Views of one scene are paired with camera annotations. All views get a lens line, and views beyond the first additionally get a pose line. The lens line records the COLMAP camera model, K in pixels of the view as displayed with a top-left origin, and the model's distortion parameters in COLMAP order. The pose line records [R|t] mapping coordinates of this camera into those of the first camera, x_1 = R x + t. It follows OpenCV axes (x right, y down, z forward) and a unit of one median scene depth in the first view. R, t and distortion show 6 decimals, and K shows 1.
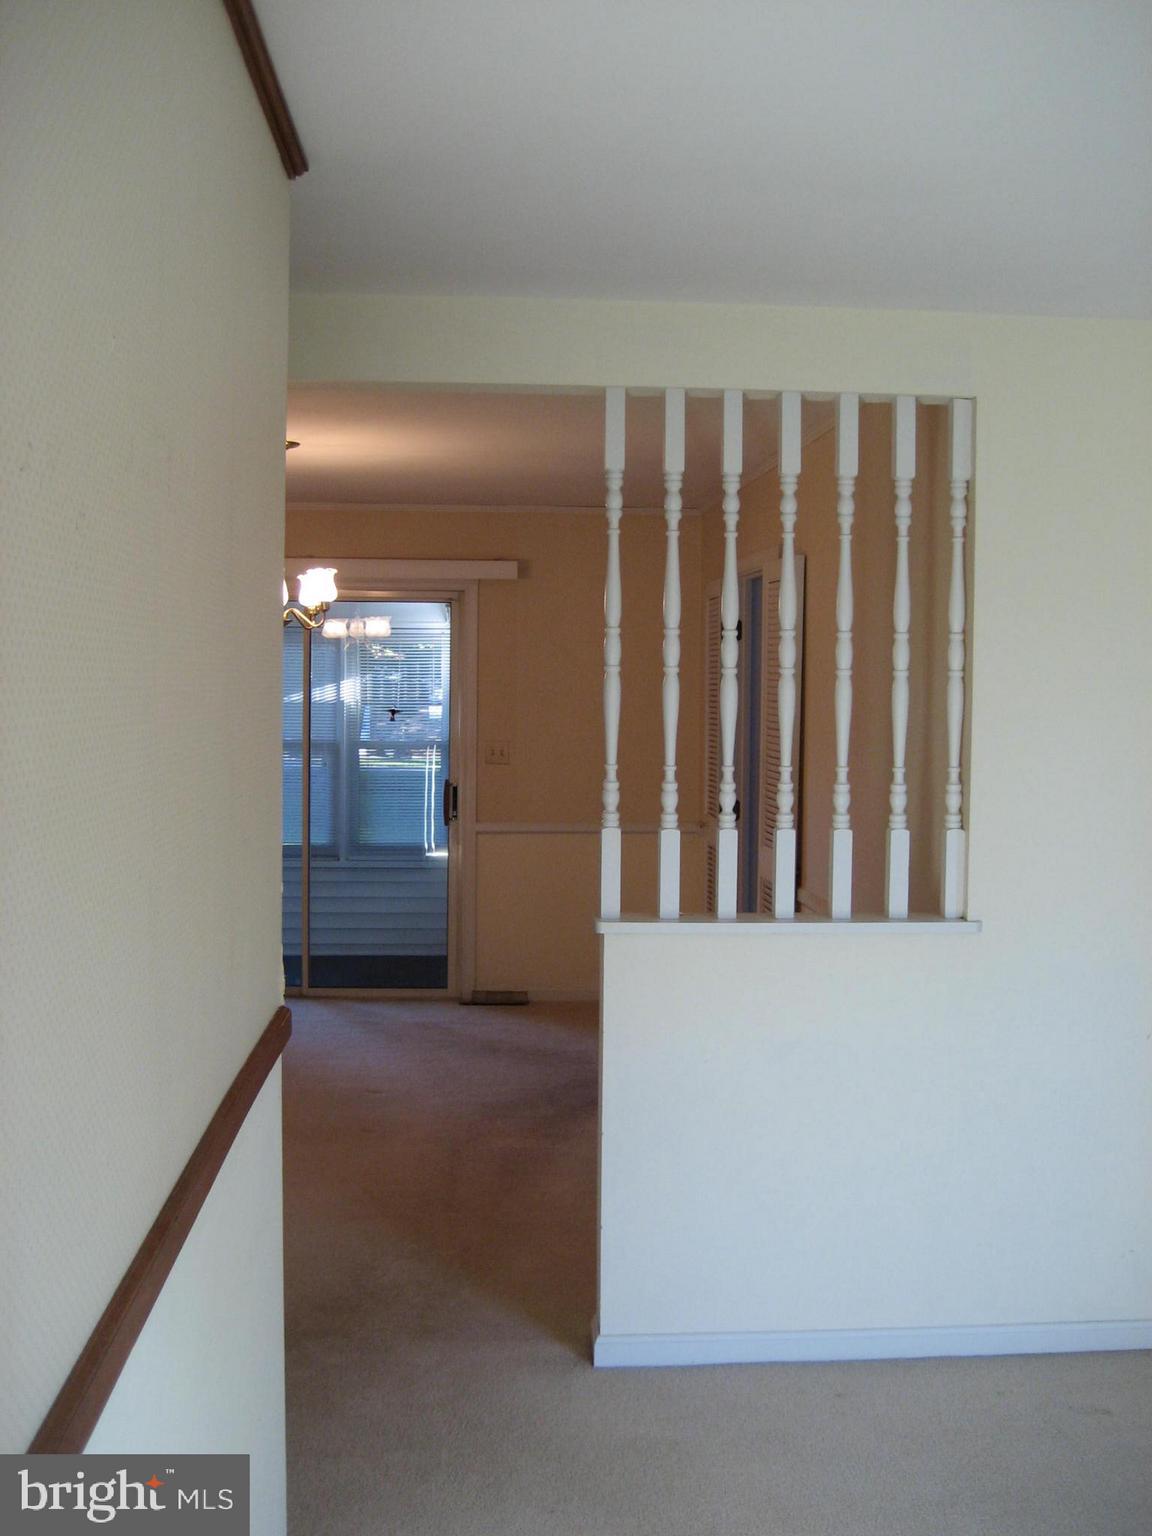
lens RADIAL K [[1595.7, 0, 576.0], [0, 1595.7, 768.0], [0, 0, 1]] dist [-0.206137, 0.284556]
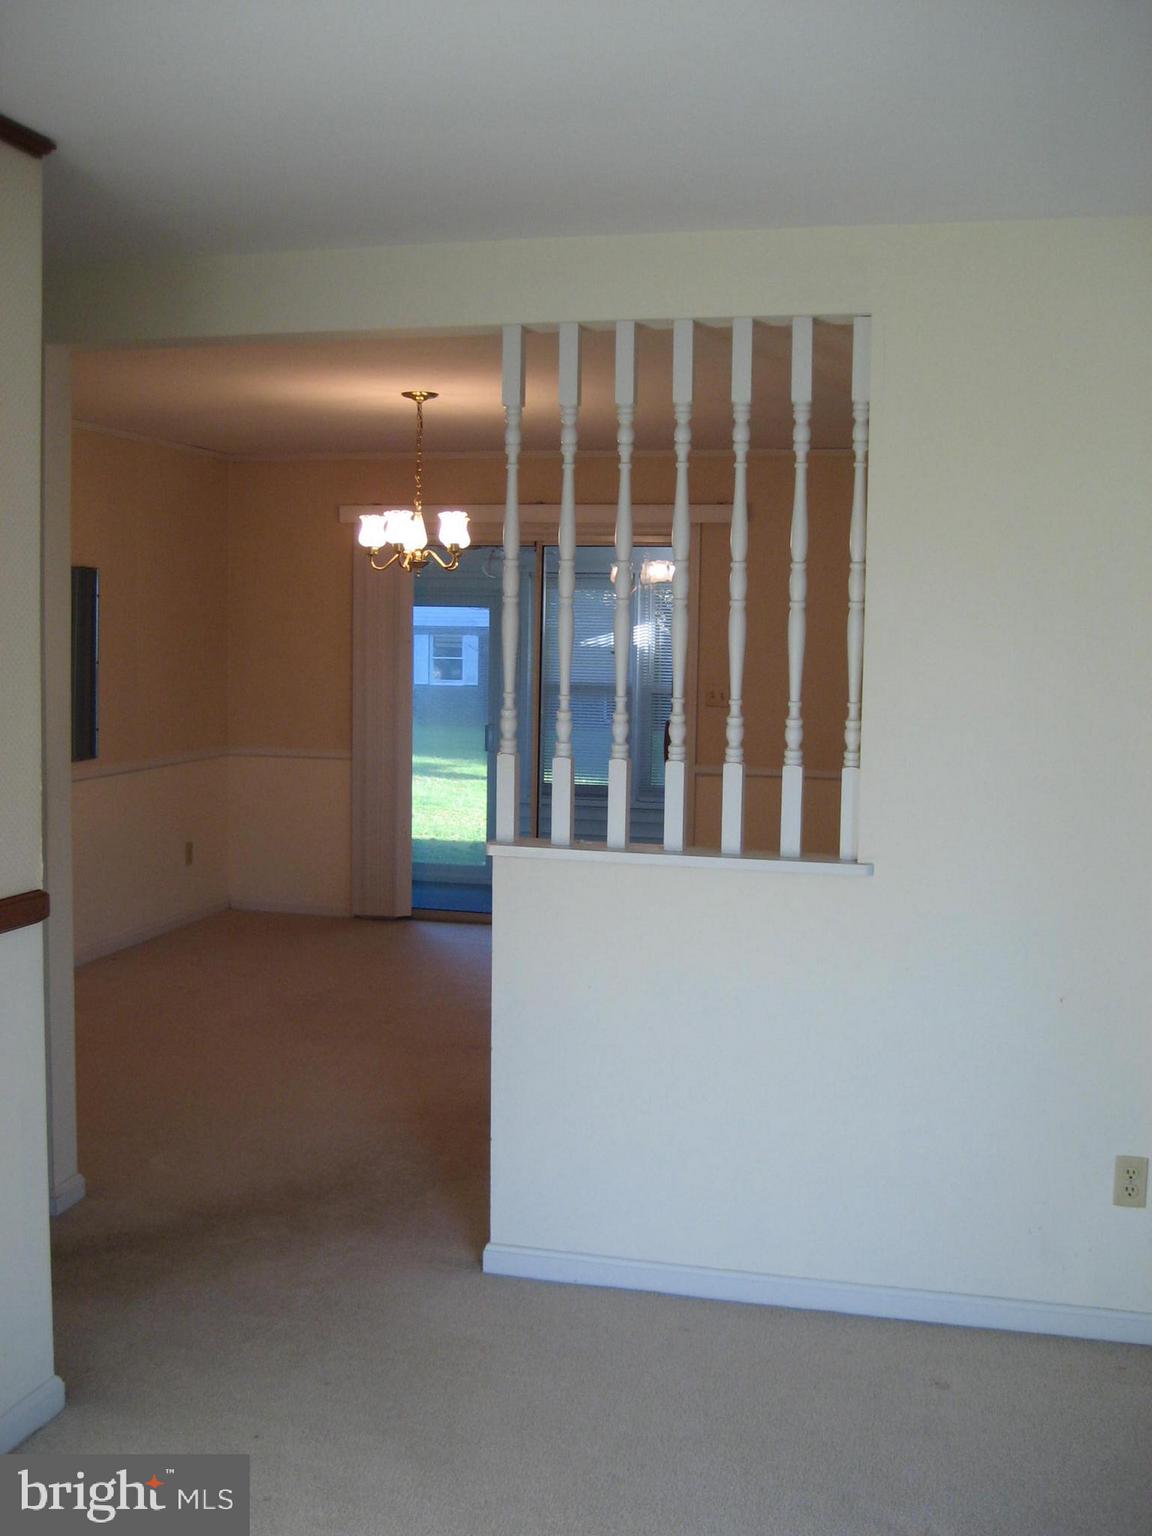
lens RADIAL K [[1604.6, 0, 576.0], [0, 1604.6, 768.0], [0, 0, 1]] dist [-0.177116, 0.224619]
pose [[0.950283, 0.032231, -0.309715, 0.382217], [-0.020553, 0.998952, 0.040897, 0.002980], [0.310709, -0.032498, 0.949950, 0.025812]]
